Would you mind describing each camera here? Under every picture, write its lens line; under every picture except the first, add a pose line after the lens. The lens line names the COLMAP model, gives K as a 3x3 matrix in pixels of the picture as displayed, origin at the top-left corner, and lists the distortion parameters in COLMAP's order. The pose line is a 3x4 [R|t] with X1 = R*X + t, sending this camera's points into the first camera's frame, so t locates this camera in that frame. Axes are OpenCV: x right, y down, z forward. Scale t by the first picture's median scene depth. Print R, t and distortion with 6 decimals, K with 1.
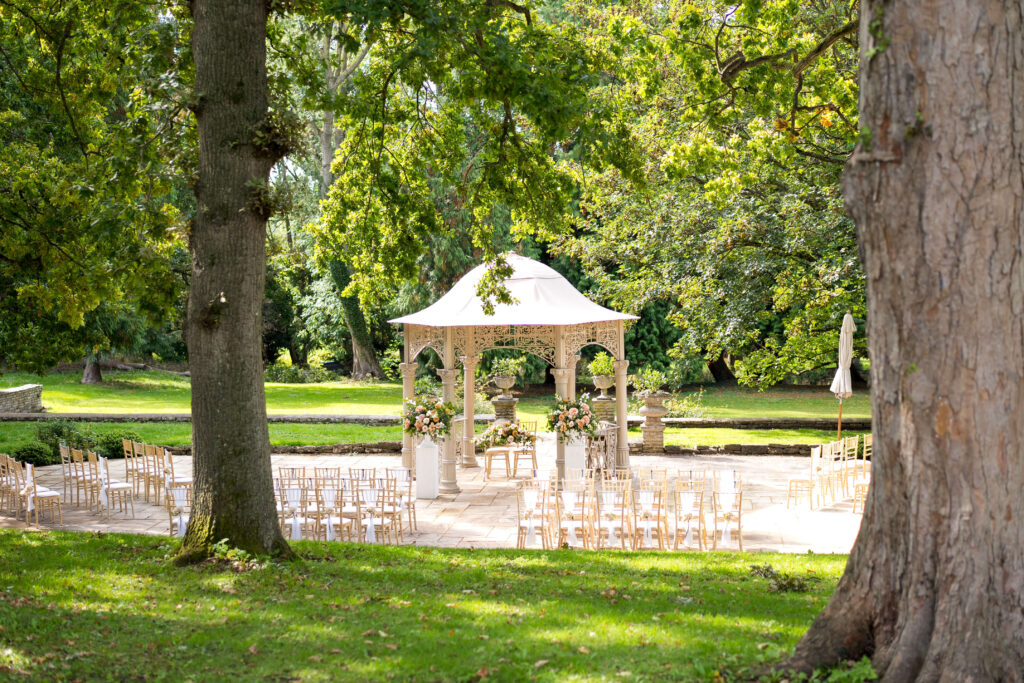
lens RADIAL K [[1616.8, 0, 512.0], [0, 1616.8, 341.5], [0, 0, 1]] dist [-0.015853, 0.005012]
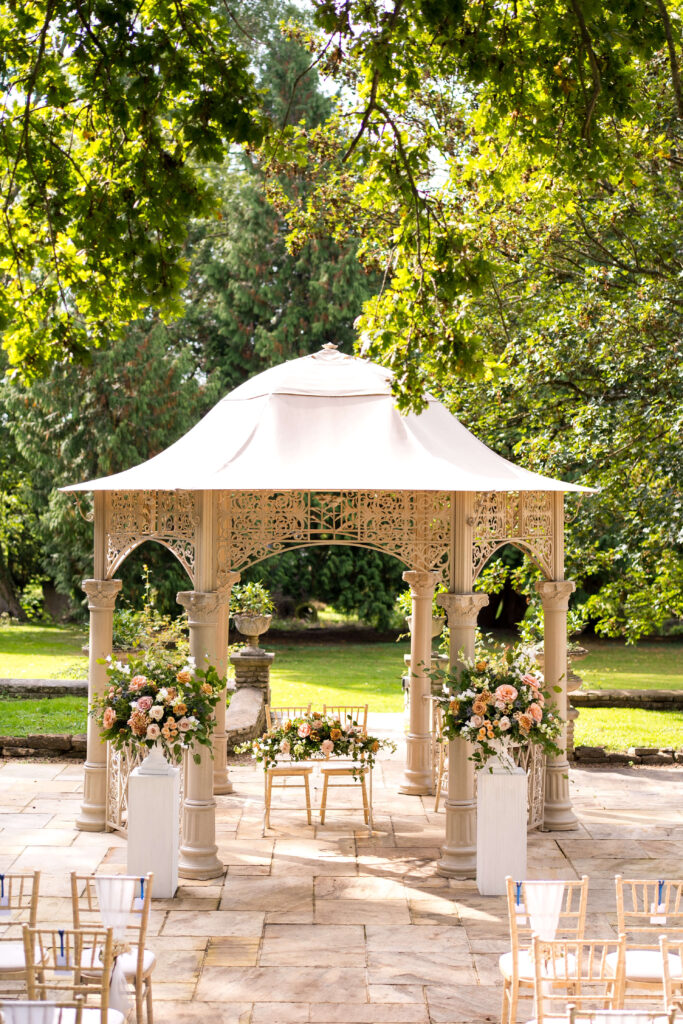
lens RADIAL K [[1616.8, 0, 337.8], [0, 1616.8, 529.9], [0, 0, 1]] dist [-0.015853, 0.005012]
pose [[0.993184, 0.019755, 0.114874, -0.054691], [-0.015648, 0.999209, -0.036547, 0.016221], [-0.115505, 0.034500, 0.992708, 0.572111]]
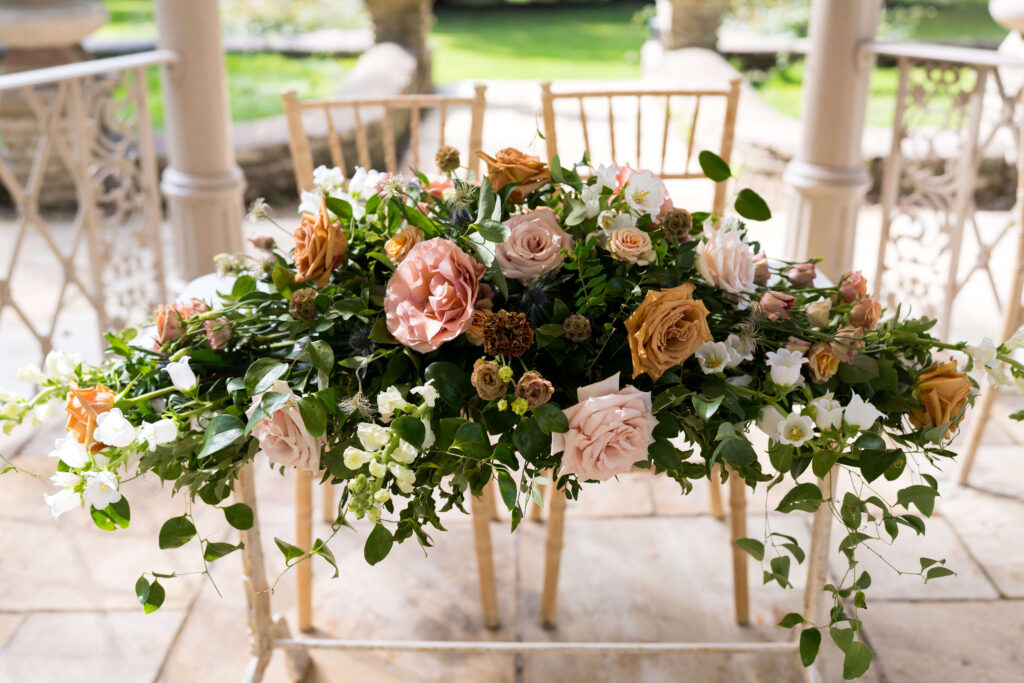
lens RADIAL K [[1616.8, 0, 512.0], [0, 1616.8, 341.5], [0, 0, 1]] dist [-0.015853, 0.005012]
pose [[0.994944, -0.022235, 0.097939, -0.010648], [-0.001791, 0.971099, 0.238669, 0.045141], [-0.100415, -0.237638, 0.966150, 0.995845]]
